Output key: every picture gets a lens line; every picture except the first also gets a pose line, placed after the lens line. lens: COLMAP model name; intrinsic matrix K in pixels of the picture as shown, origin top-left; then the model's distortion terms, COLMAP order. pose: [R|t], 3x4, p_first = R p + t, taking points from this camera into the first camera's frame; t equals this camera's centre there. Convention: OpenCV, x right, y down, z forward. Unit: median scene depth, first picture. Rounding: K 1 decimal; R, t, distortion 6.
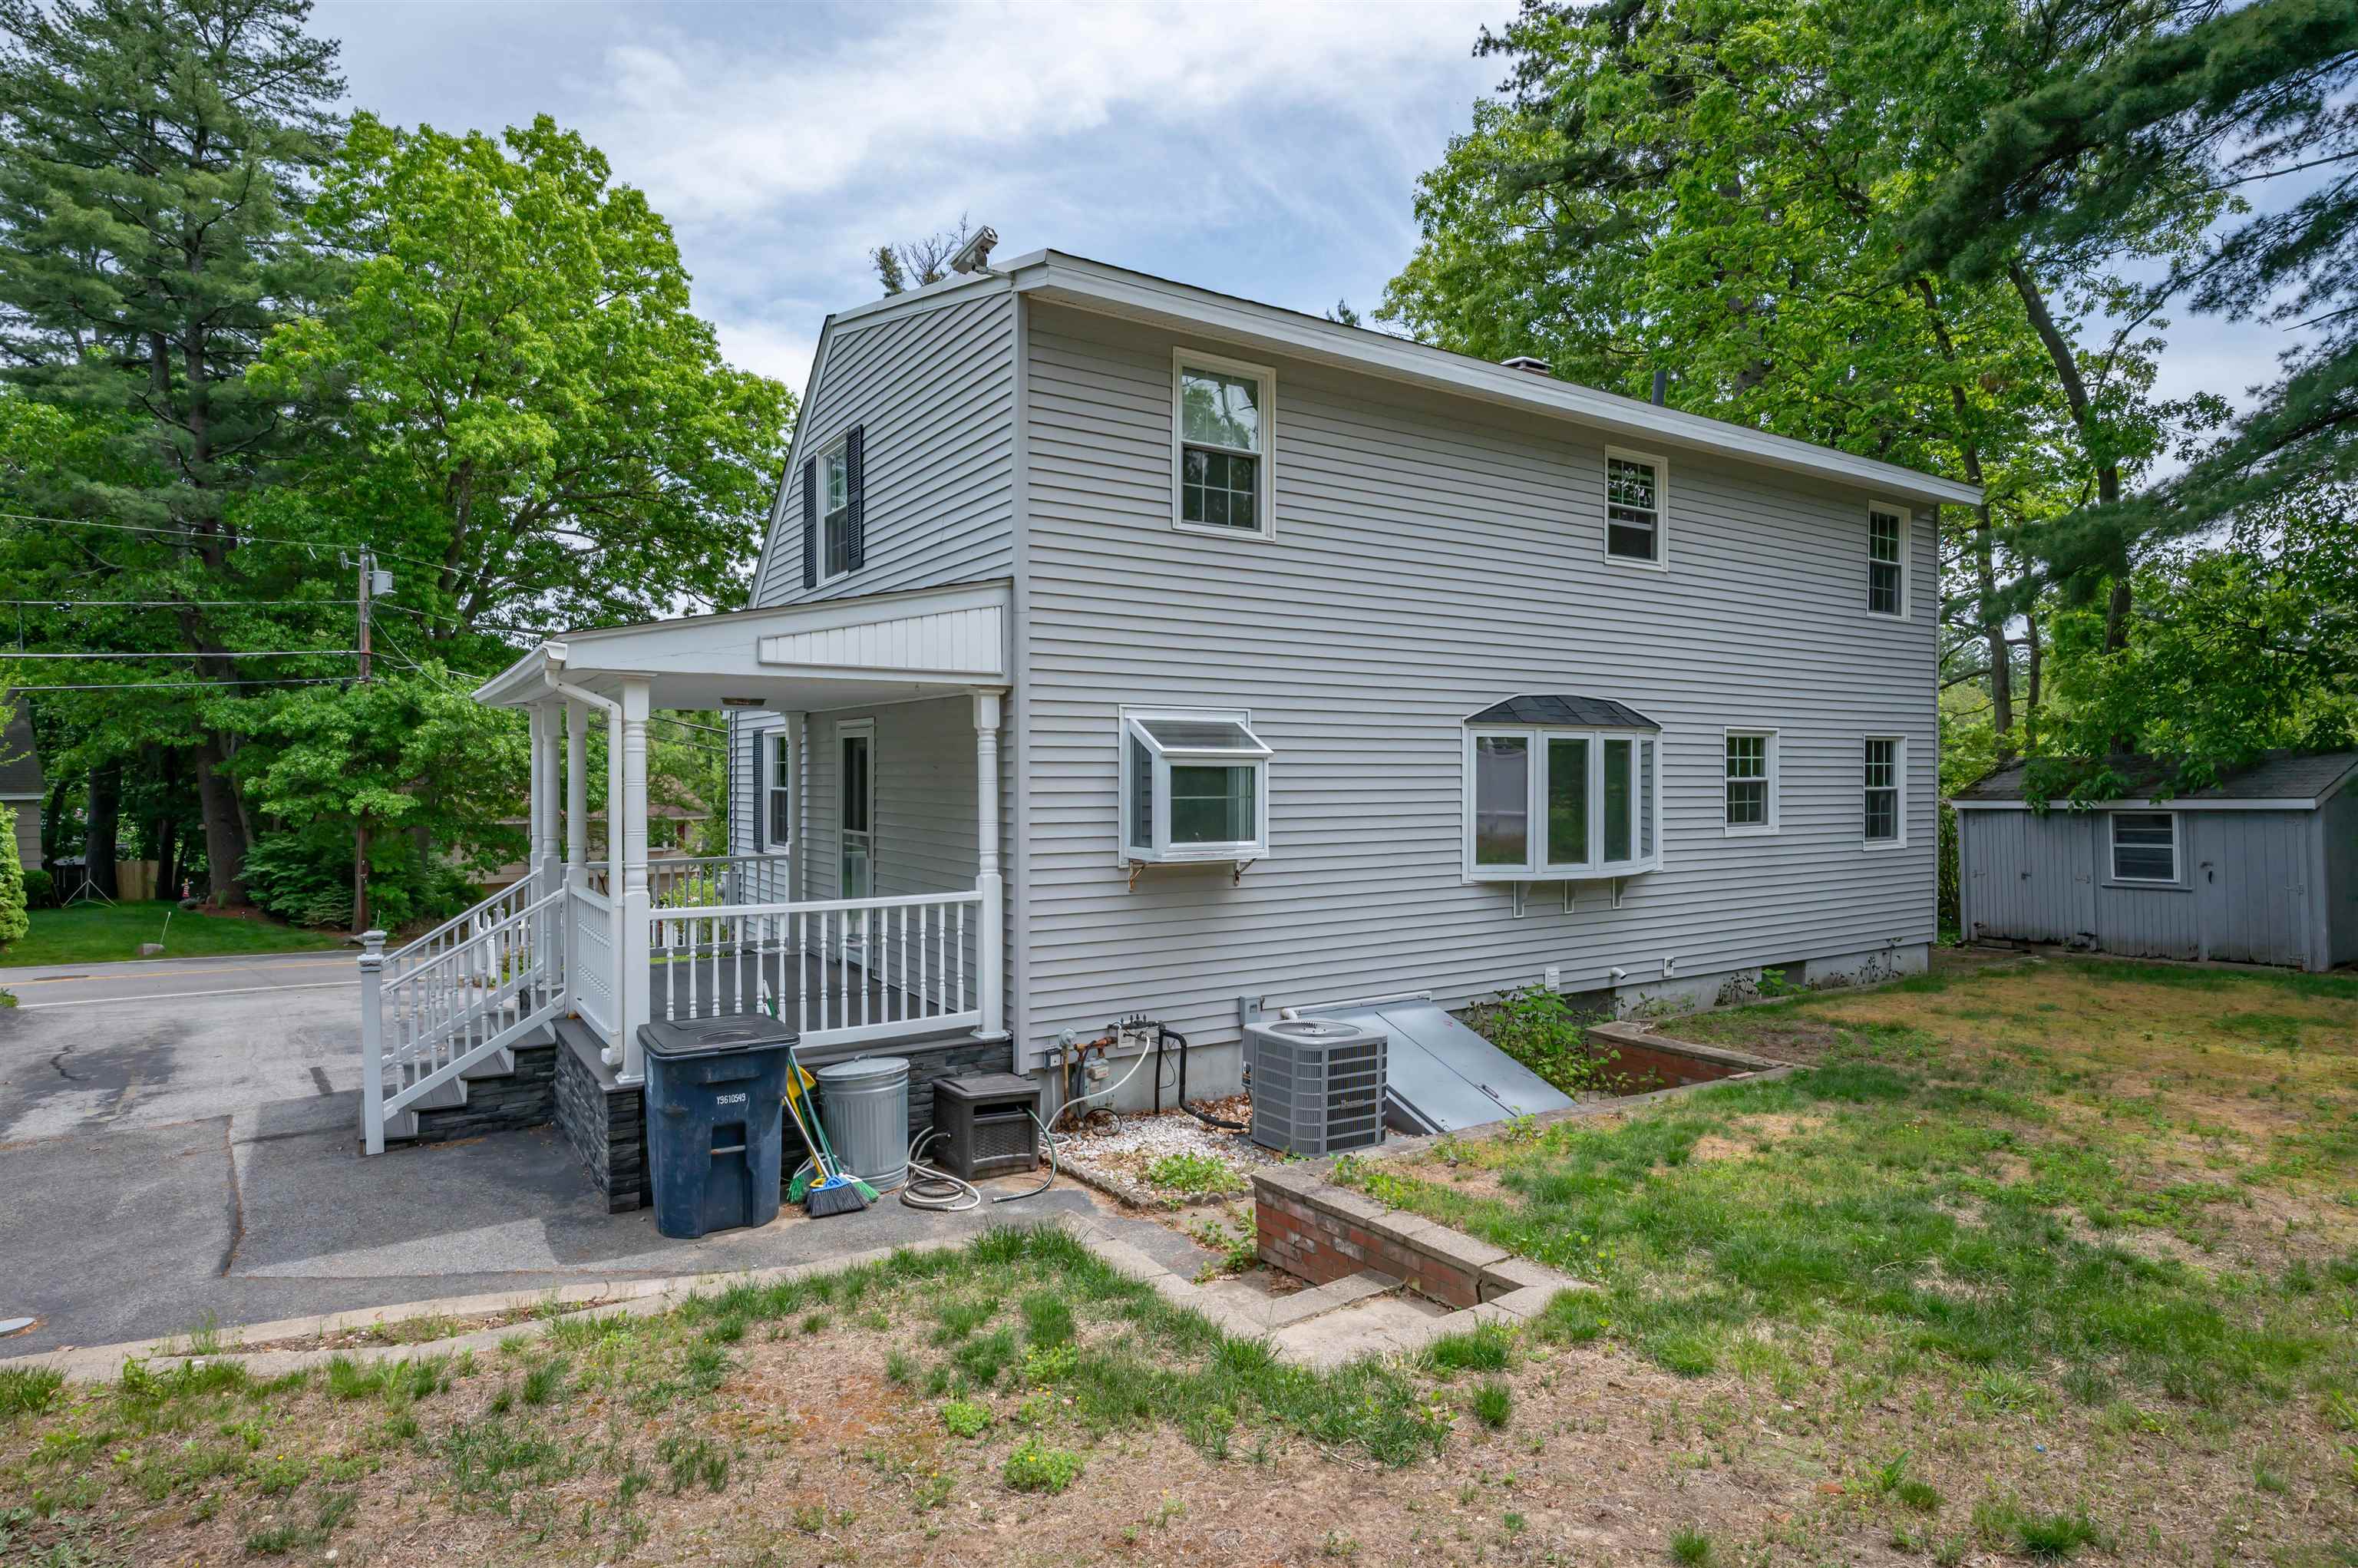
lens RADIAL K [[1249.9, 0, 1175.8], [0, 1249.9, 777.2], [0, 0, 1]] dist [-0.005933, 0.005285]
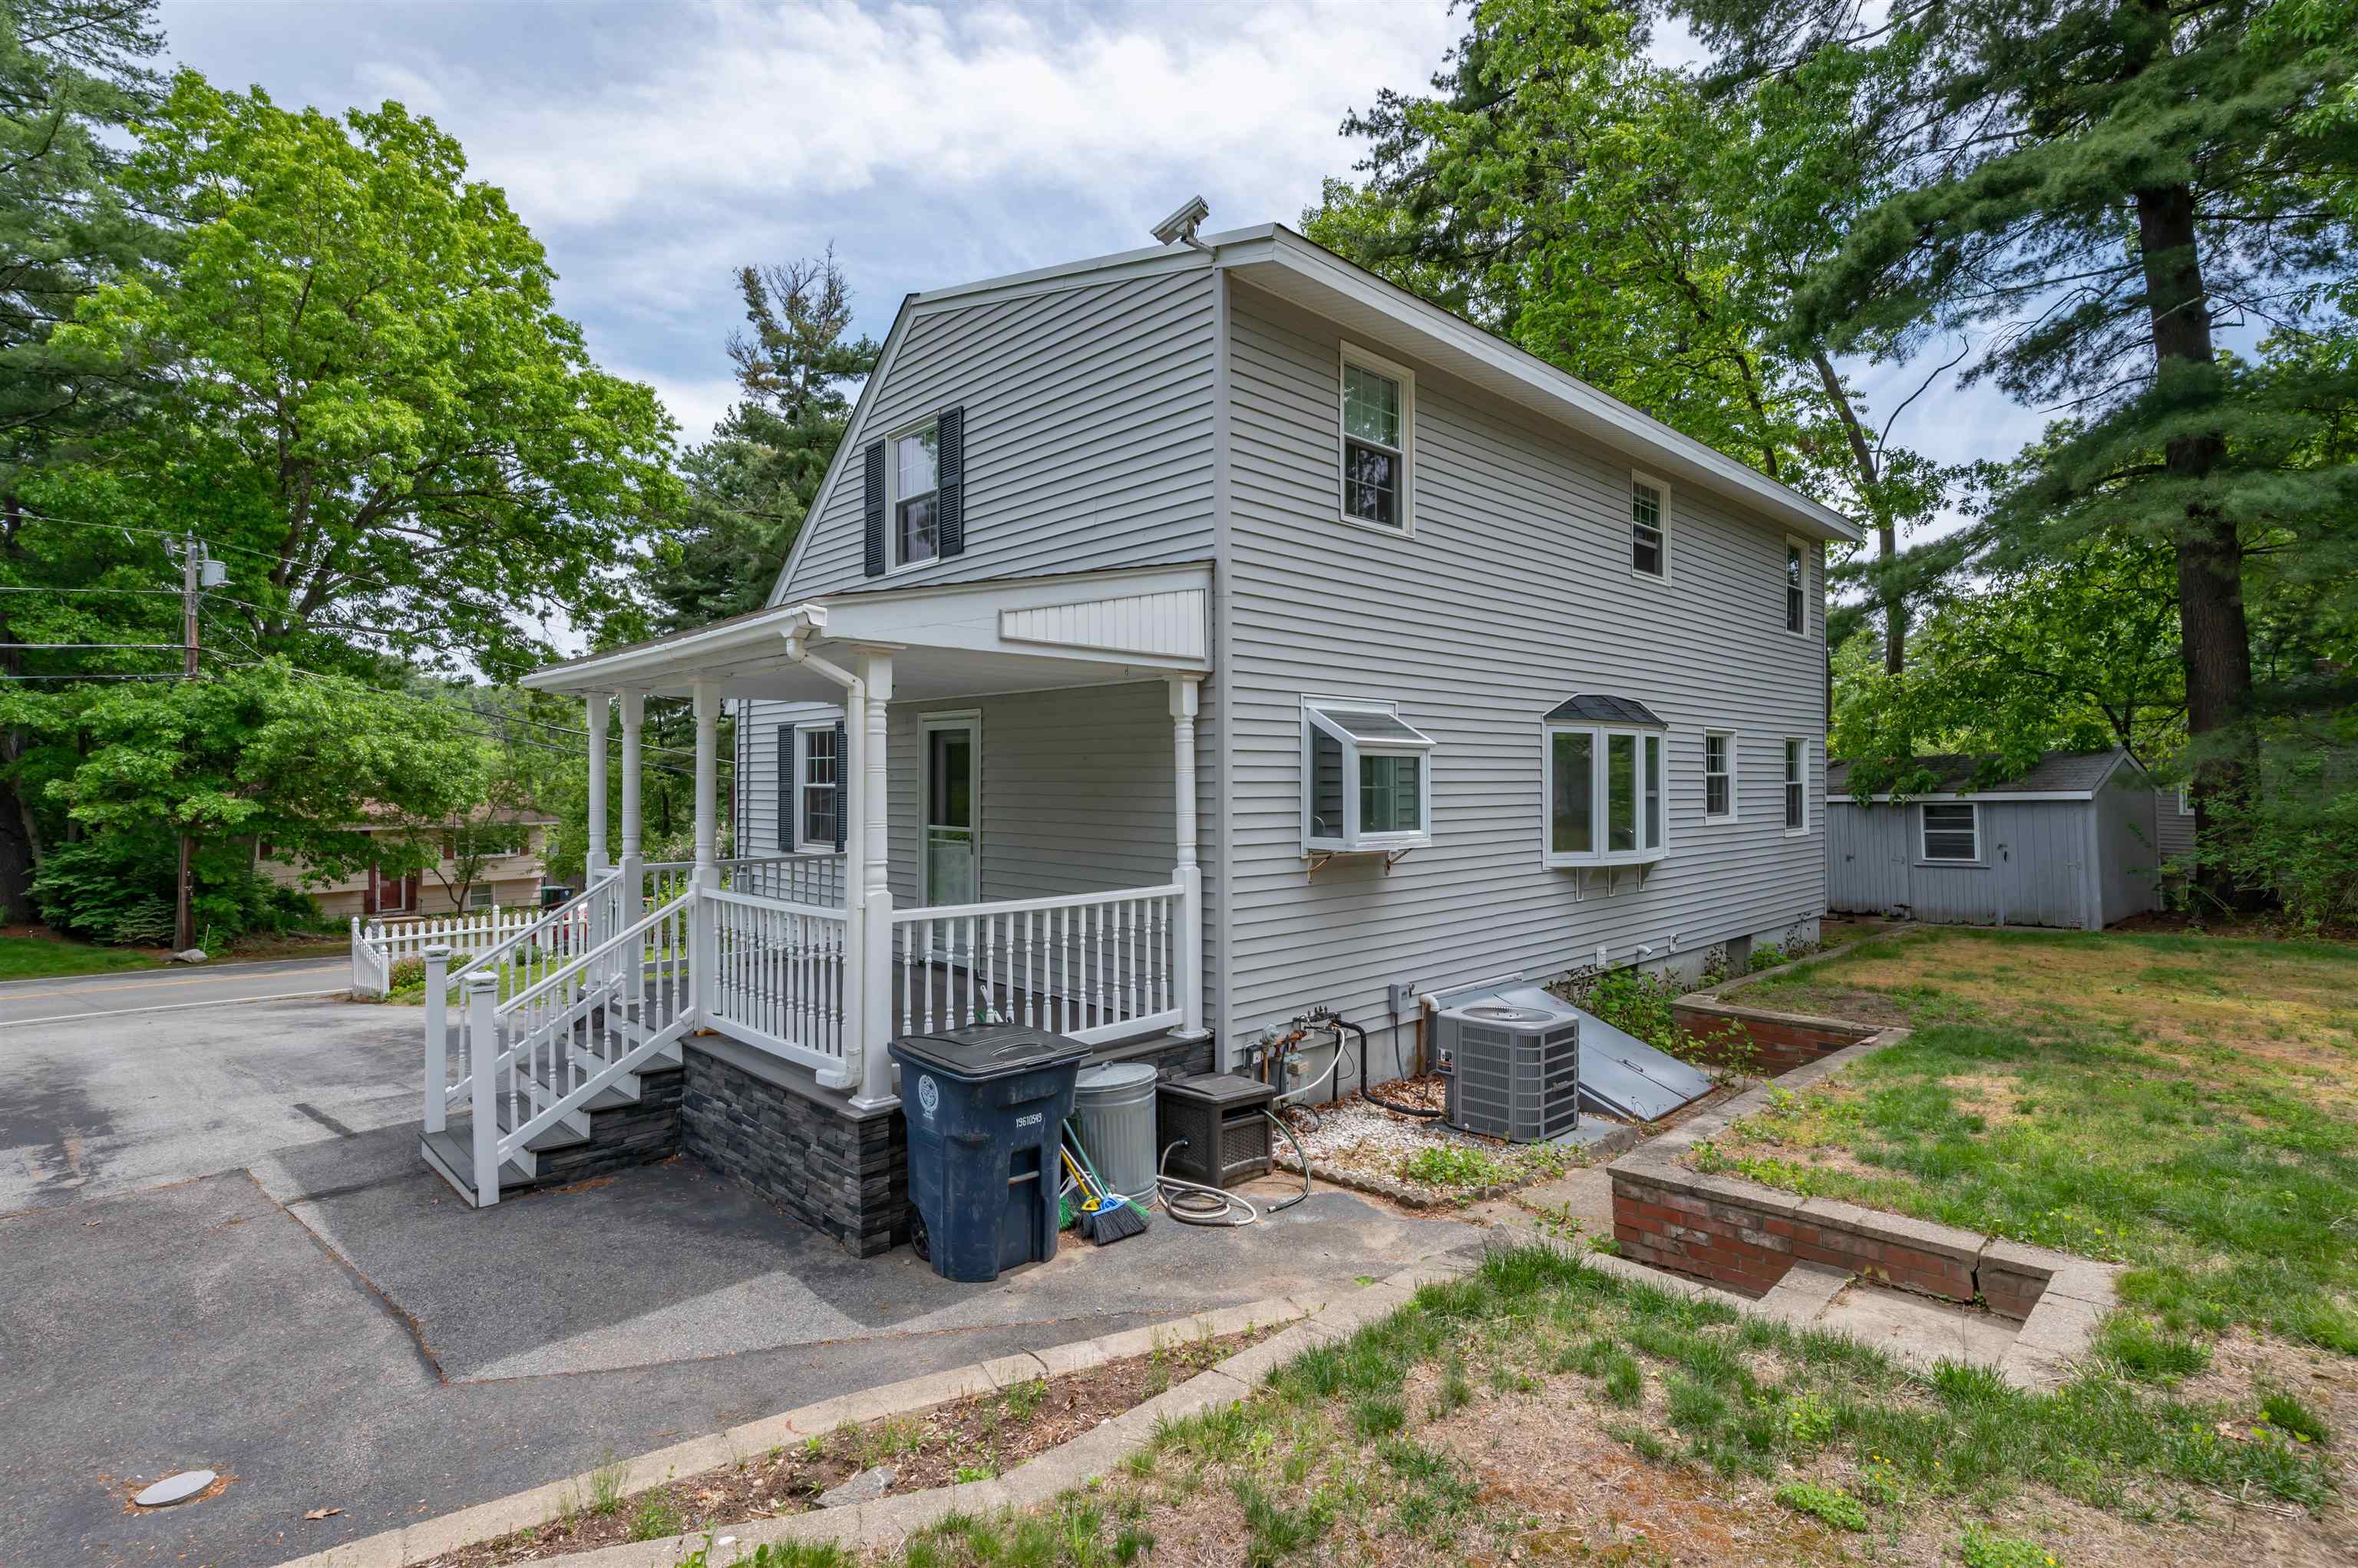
lens RADIAL K [[1123.7, 0, 1175.4], [0, 1123.7, 769.2], [0, 0, 1]] dist [-0.001540, 0.000906]
pose [[0.981878, -0.000027, 0.189513, -0.255691], [0.002532, 0.999913, -0.012977, 0.010795], [-0.189496, 0.013222, 0.981792, 0.118077]]
